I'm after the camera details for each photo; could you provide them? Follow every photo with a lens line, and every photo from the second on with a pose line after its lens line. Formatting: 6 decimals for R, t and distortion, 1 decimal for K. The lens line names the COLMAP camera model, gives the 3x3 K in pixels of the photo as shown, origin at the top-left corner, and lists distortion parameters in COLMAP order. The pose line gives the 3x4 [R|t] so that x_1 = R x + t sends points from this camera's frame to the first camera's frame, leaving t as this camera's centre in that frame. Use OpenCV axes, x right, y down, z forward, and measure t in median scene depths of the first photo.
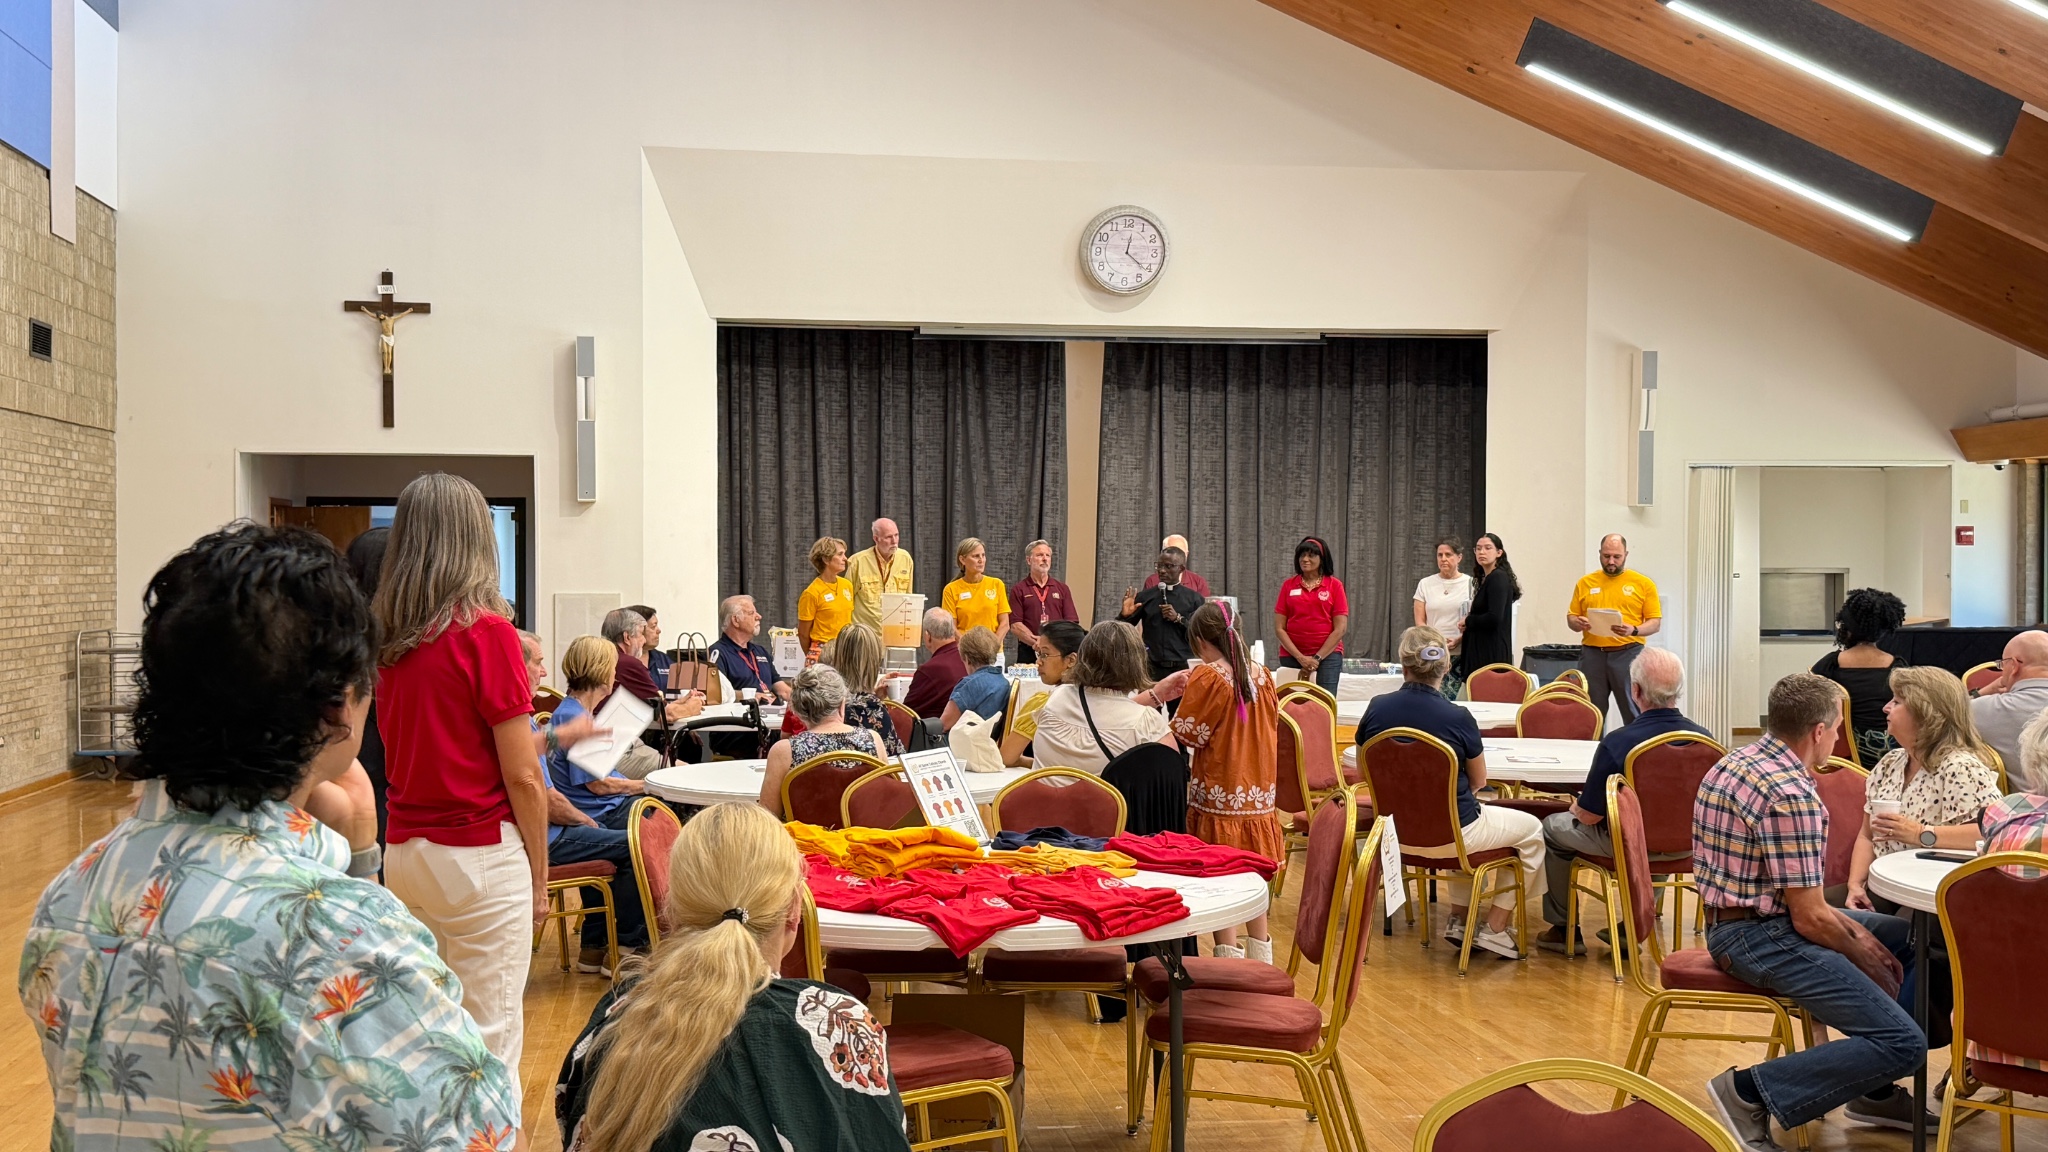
lens RADIAL K [[2222.2, 0, 1018.3], [0, 2222.2, 574.2], [0, 0, 1]] dist [0.024131, 0.000000]
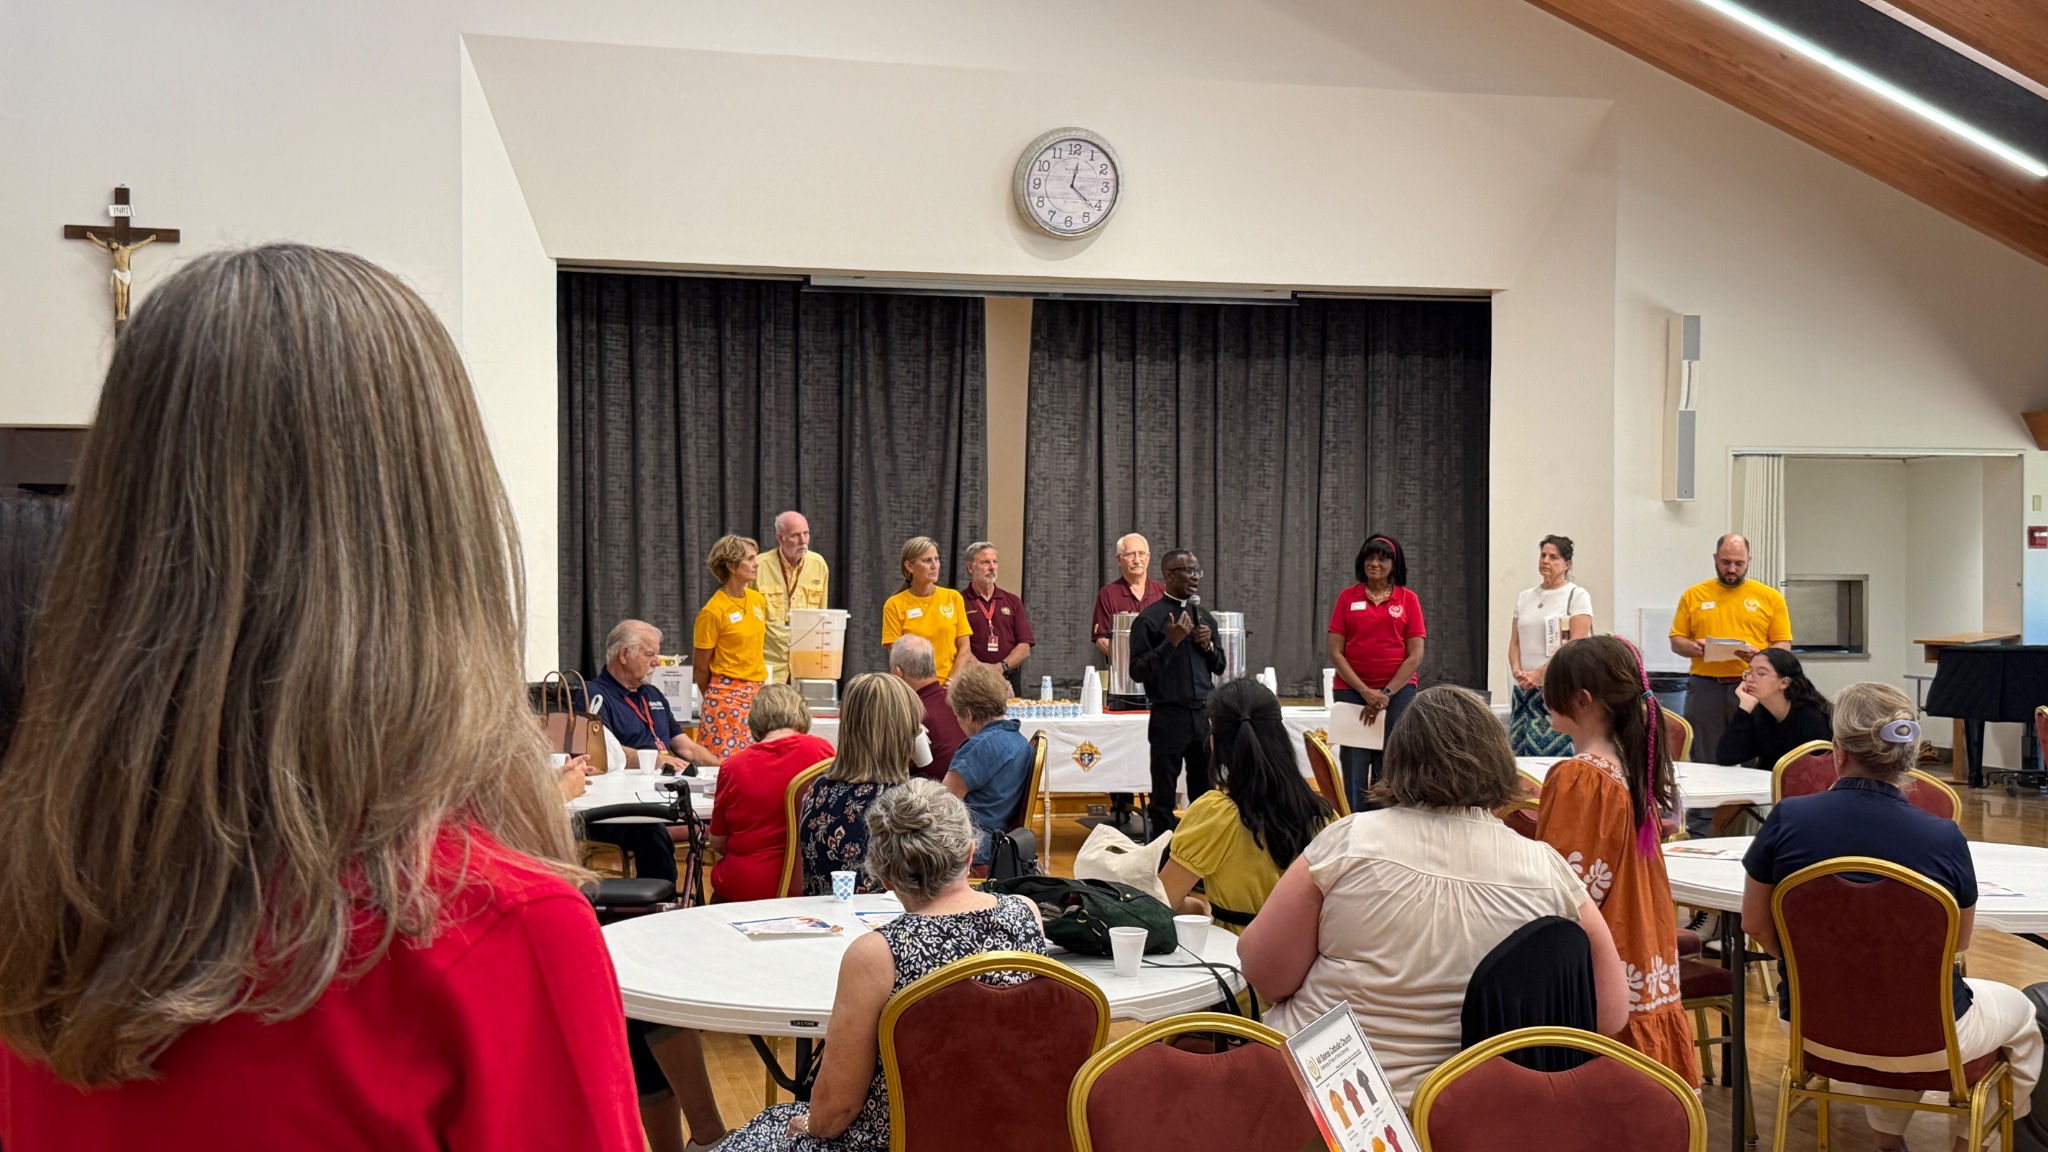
lens RADIAL K [[2222.2, 0, 1037.4], [0, 2222.2, 583.1], [0, 0, 1]] dist [0.024131, 0.000000]
pose [[0.994462, -0.000149, 0.105093, -0.046864], [-0.000253, 0.999993, 0.003818, -0.002745], [-0.105093, -0.003823, 0.994455, 0.186450]]
